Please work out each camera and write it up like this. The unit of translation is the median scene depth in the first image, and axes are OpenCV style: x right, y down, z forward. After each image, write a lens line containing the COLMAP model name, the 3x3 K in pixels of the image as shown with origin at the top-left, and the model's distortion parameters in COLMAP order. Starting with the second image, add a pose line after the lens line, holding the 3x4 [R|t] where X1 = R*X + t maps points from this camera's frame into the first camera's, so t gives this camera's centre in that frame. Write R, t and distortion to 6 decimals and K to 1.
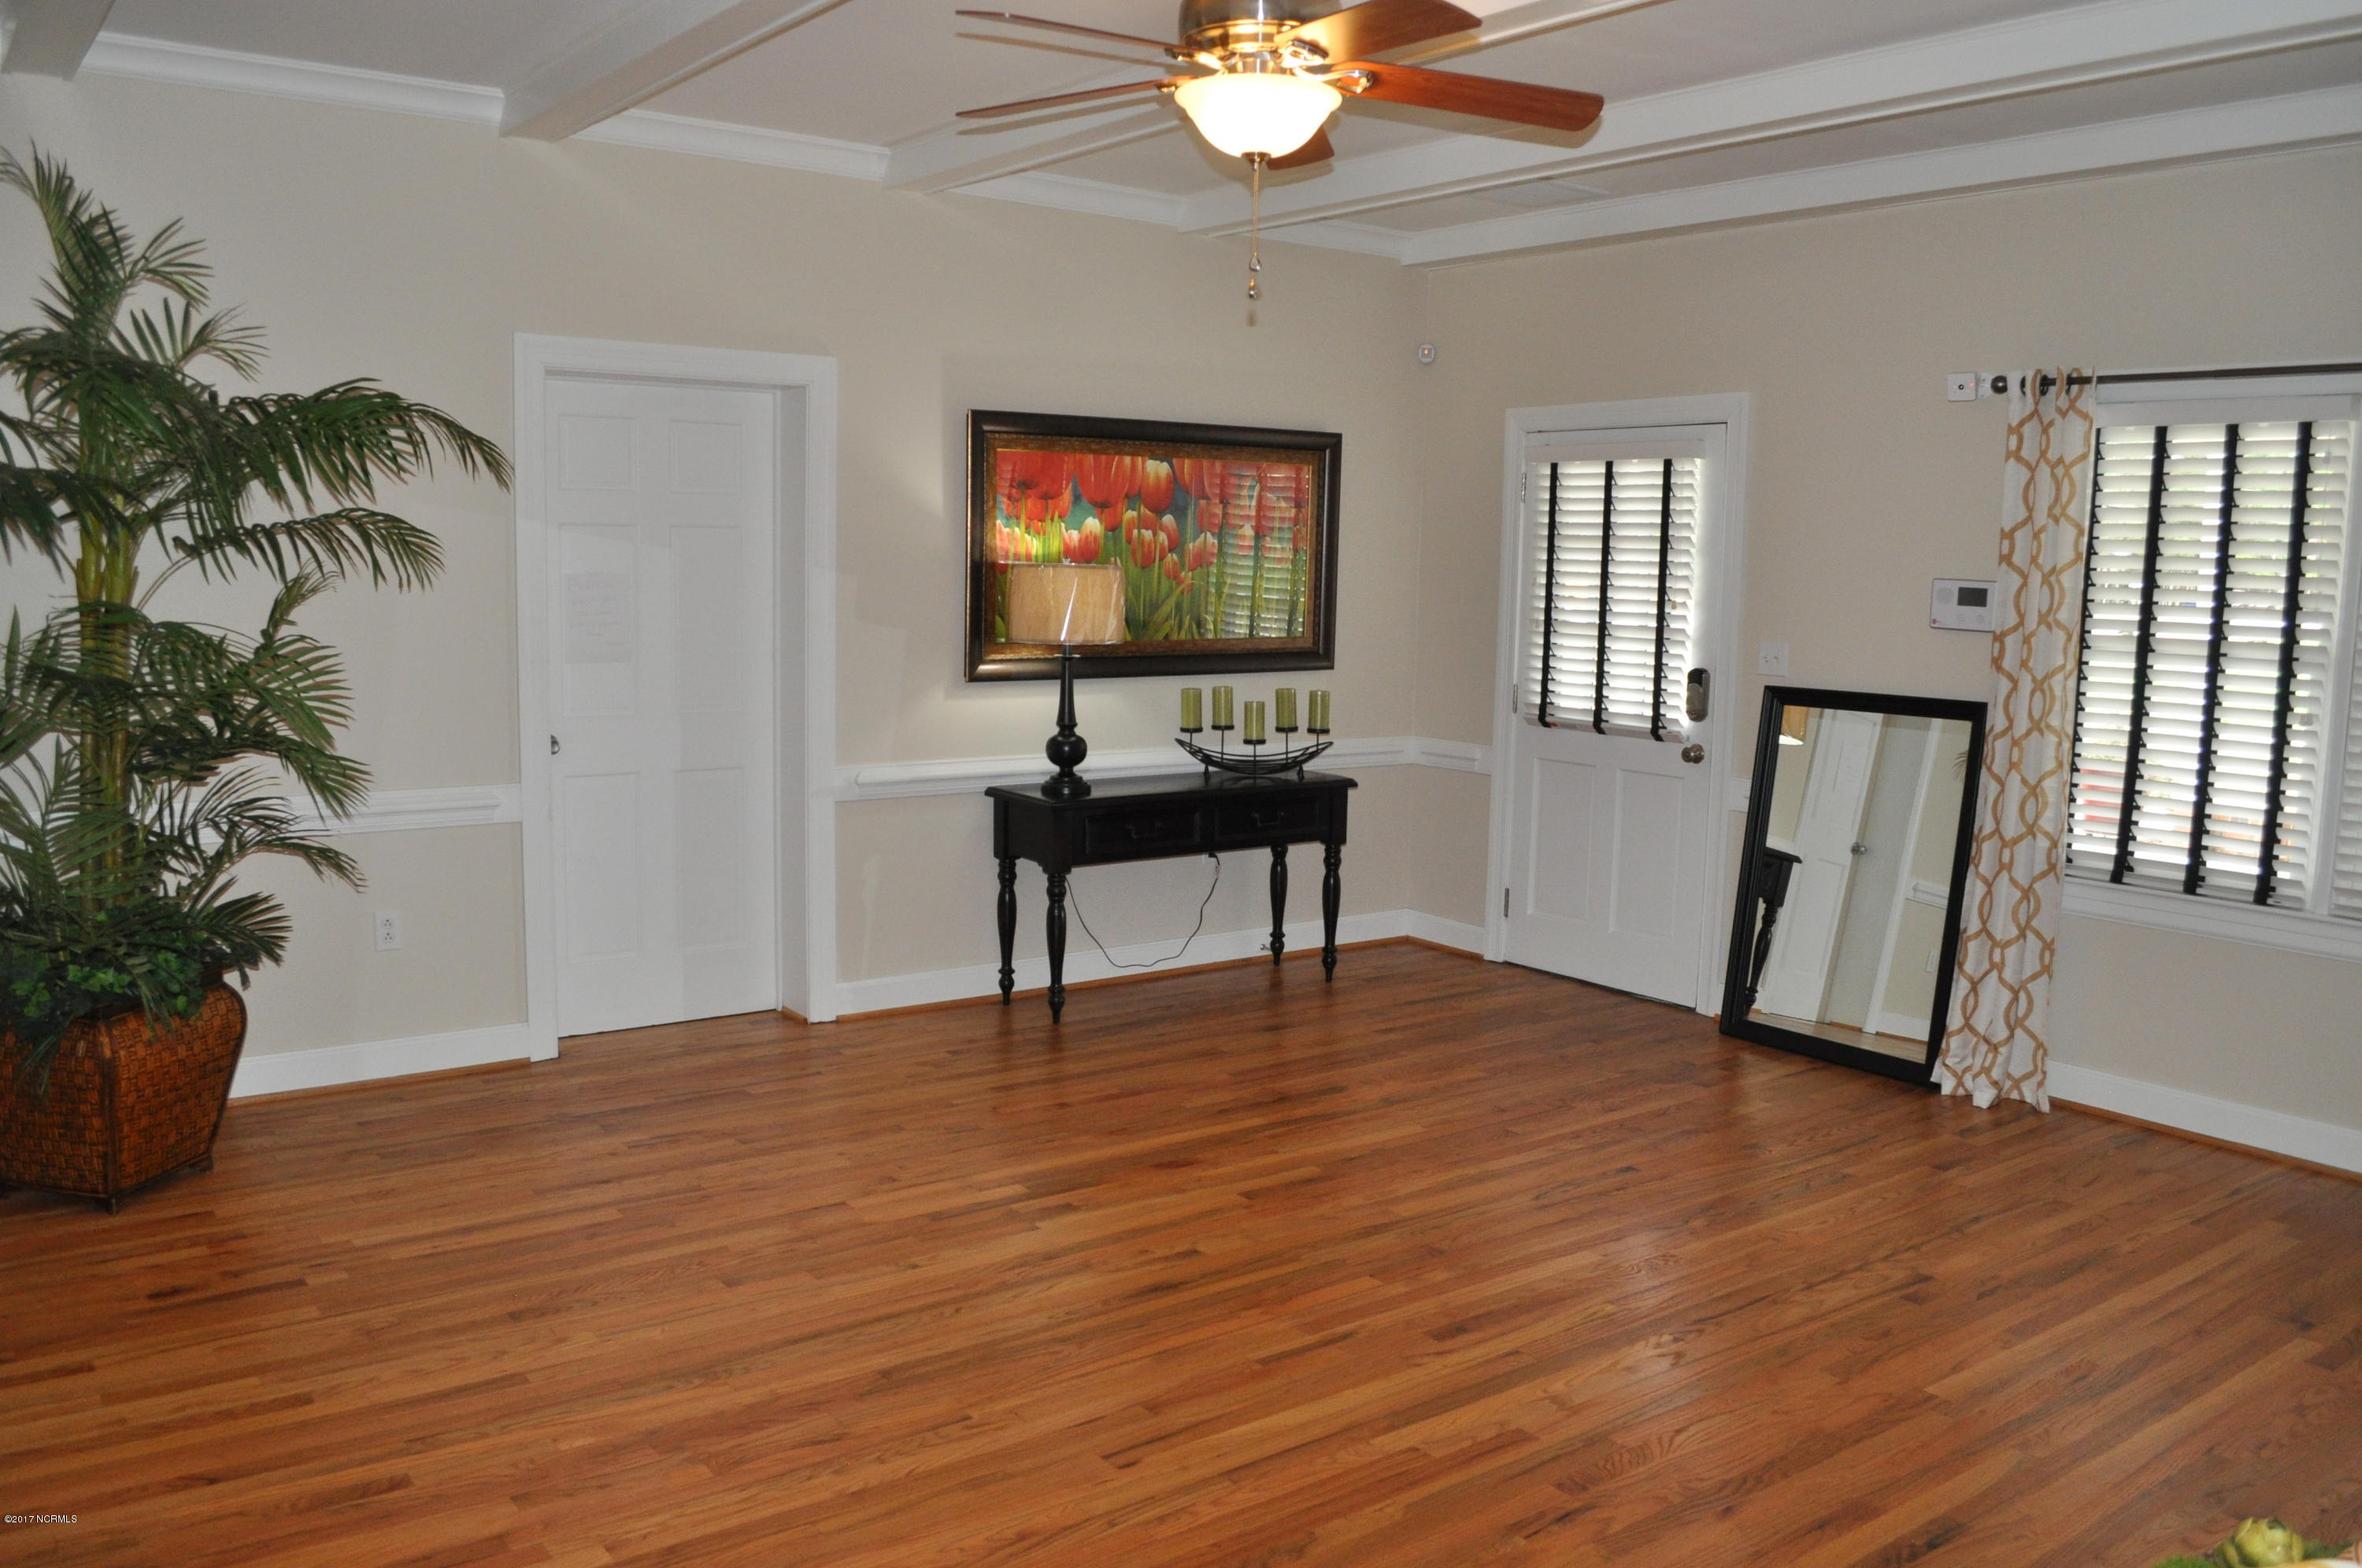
lens RADIAL K [[1862.3, 0, 1181.0], [0, 1862.3, 784.0], [0, 0, 1]] dist [-0.080124, 0.010887]
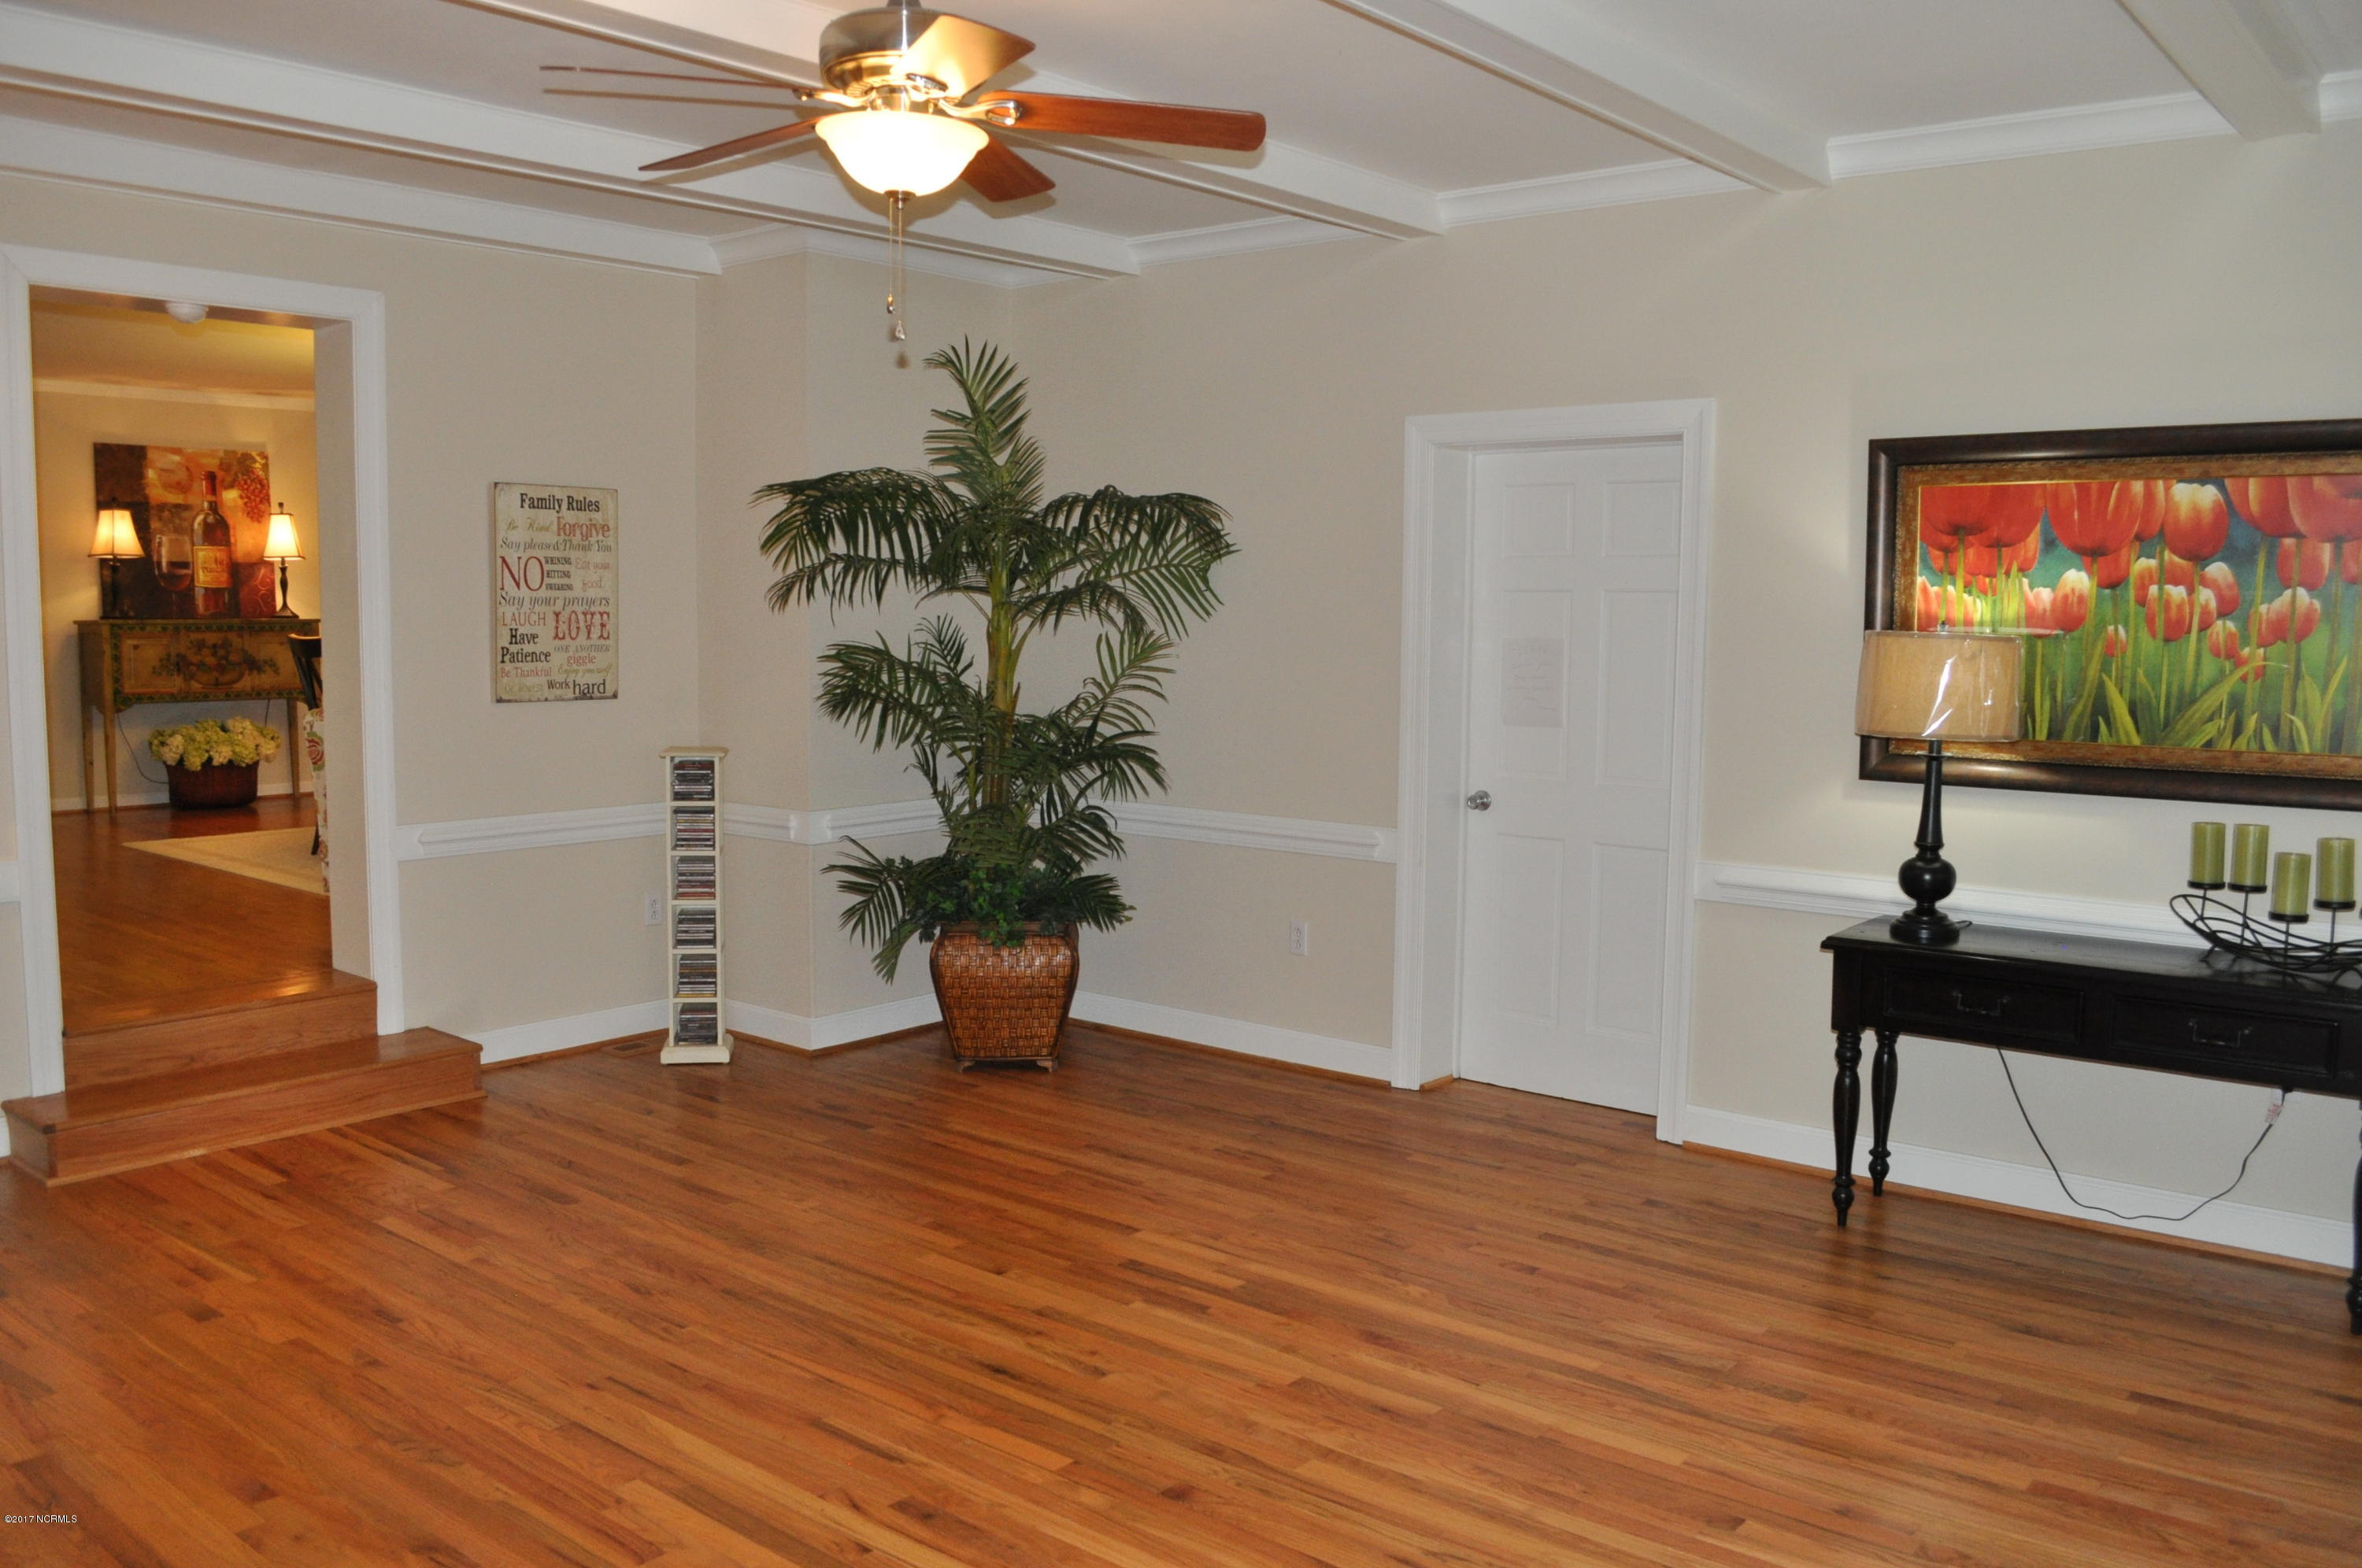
lens RADIAL K [[1862.3, 0, 1181.0], [0, 1862.3, 784.0], [0, 0, 1]] dist [-0.080124, 0.010887]
pose [[0.240411, 0.076521, -0.967650, 0.645590], [-0.123745, 0.991170, 0.047637, -0.060325], [0.962751, 0.108290, 0.247757, 0.580115]]
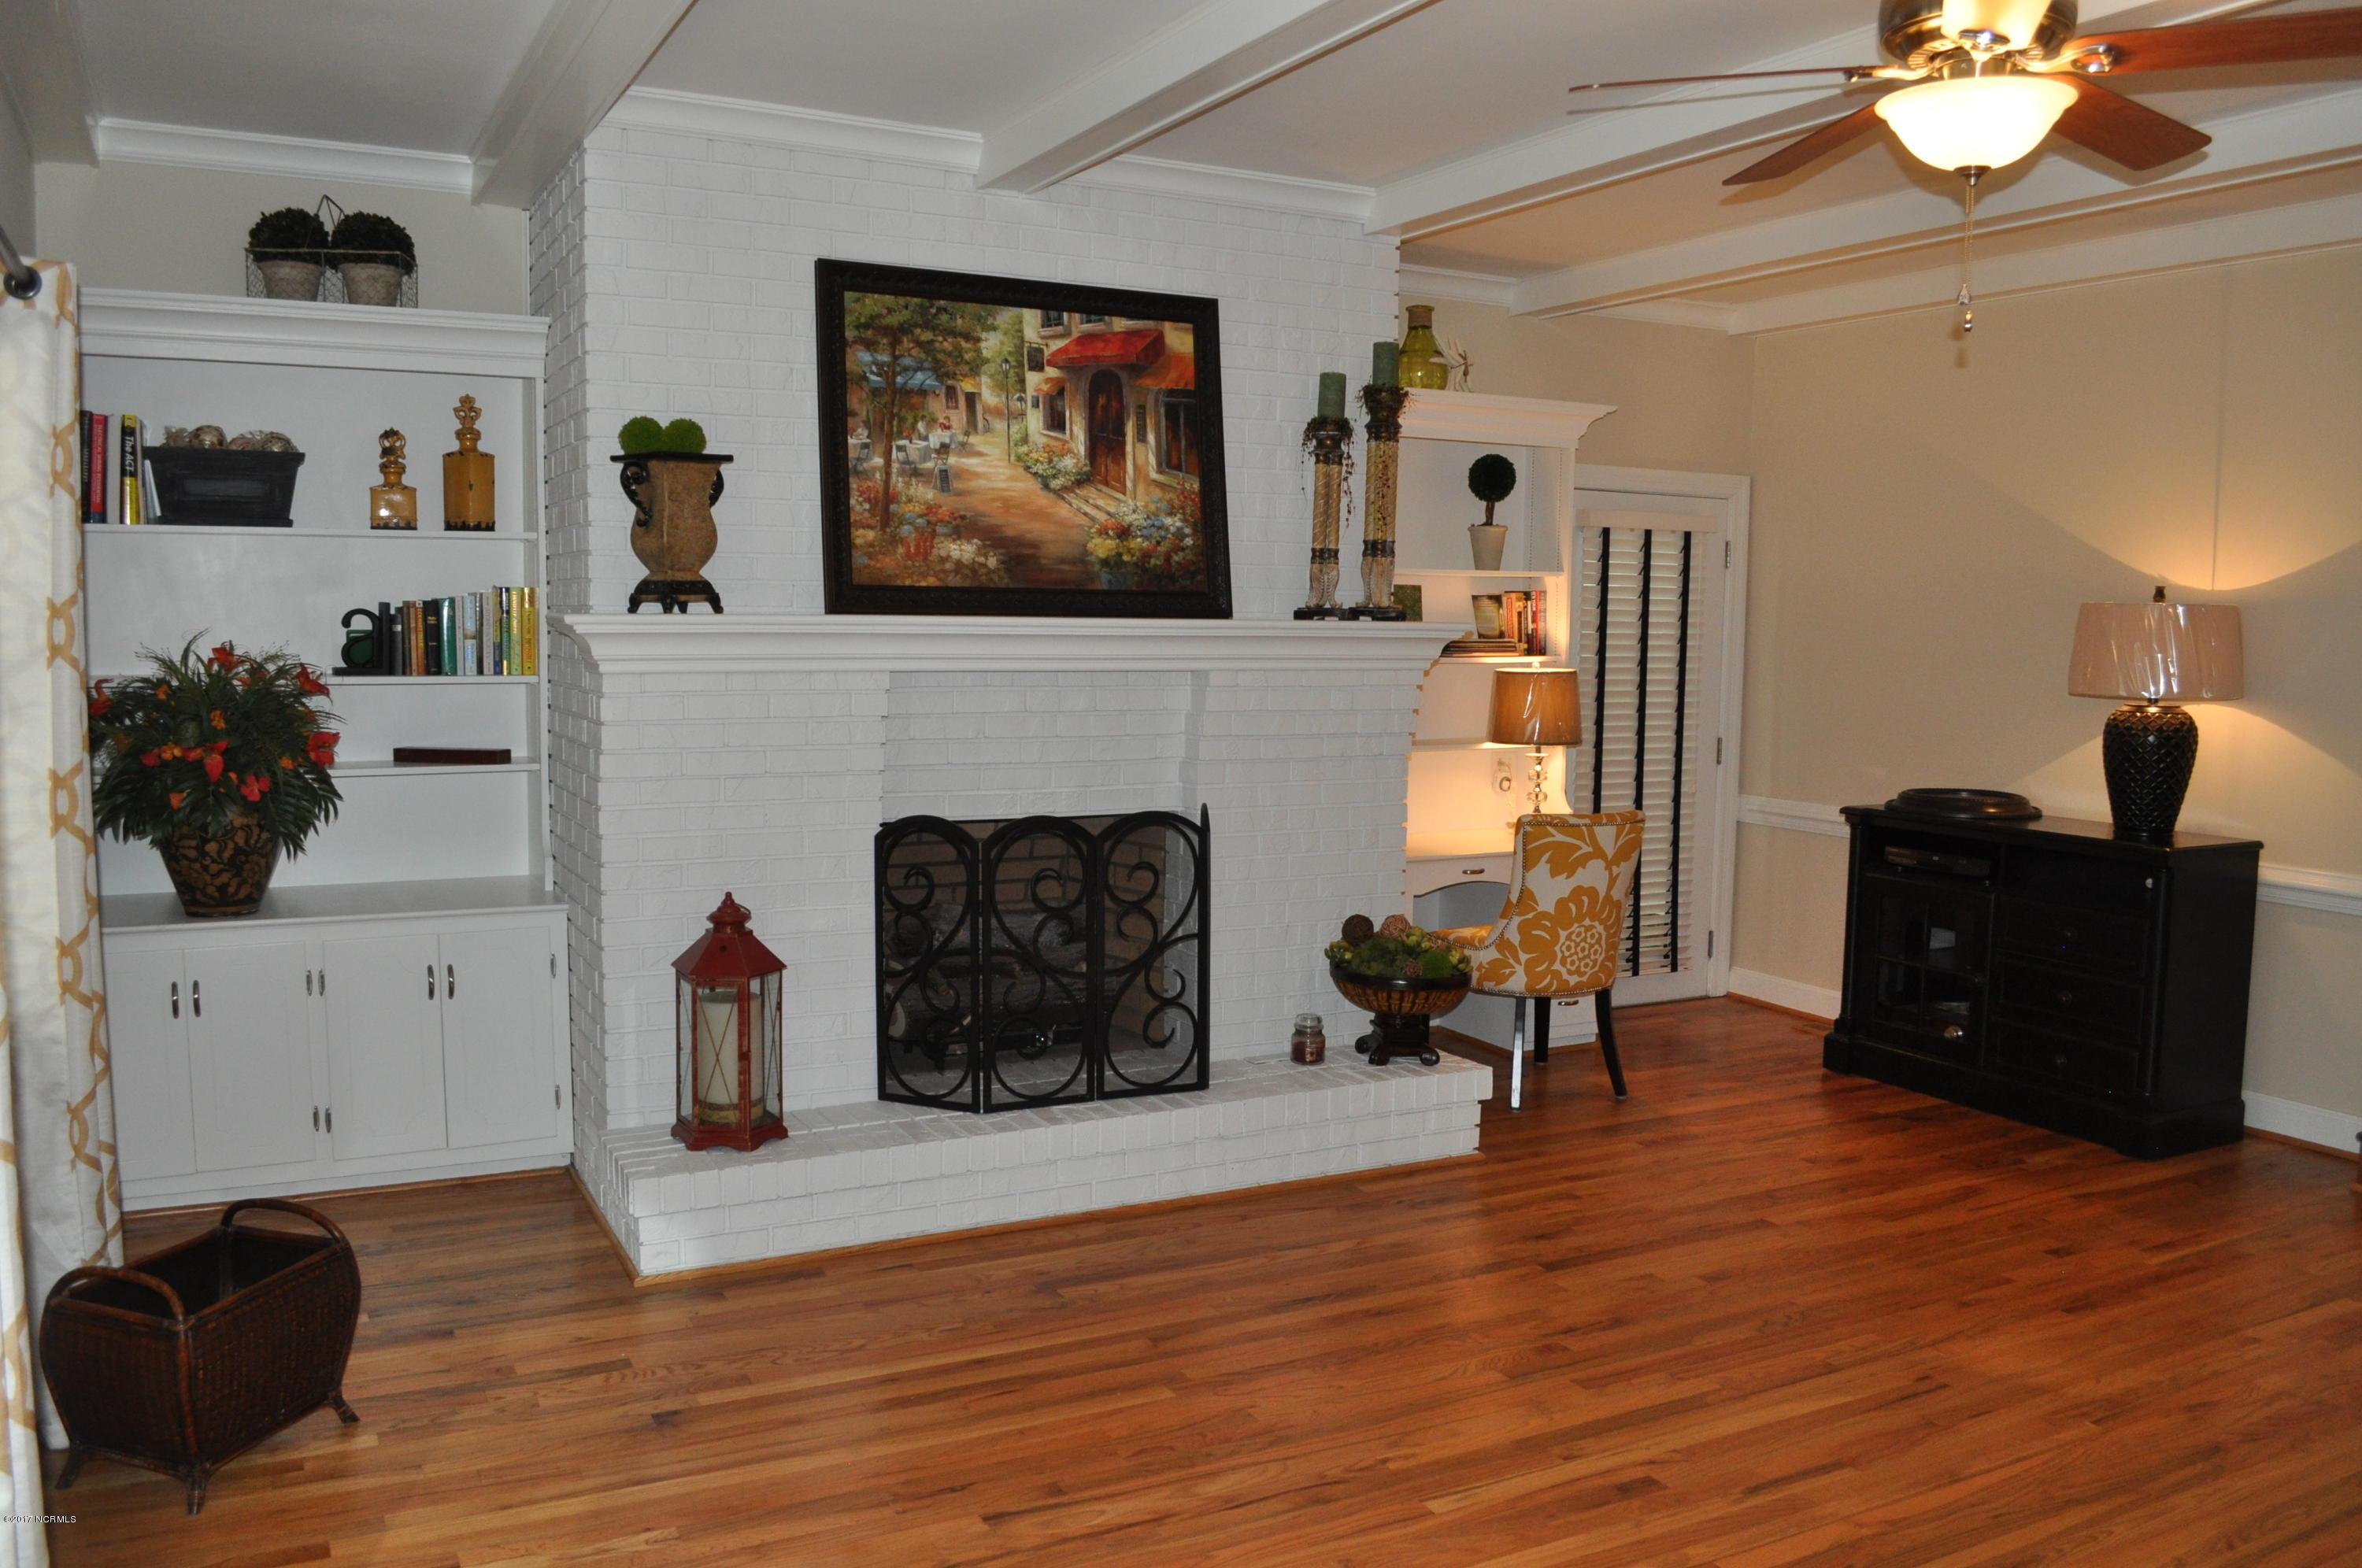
lens RADIAL K [[1862.3, 0, 1181.0], [0, 1862.3, 784.0], [0, 0, 1]] dist [-0.080124, 0.010887]
pose [[-0.987992, -0.050602, 0.145984, 0.166693], [-0.018301, 0.976523, 0.214634, -0.145398], [-0.153418, 0.209385, -0.965723, 1.208927]]
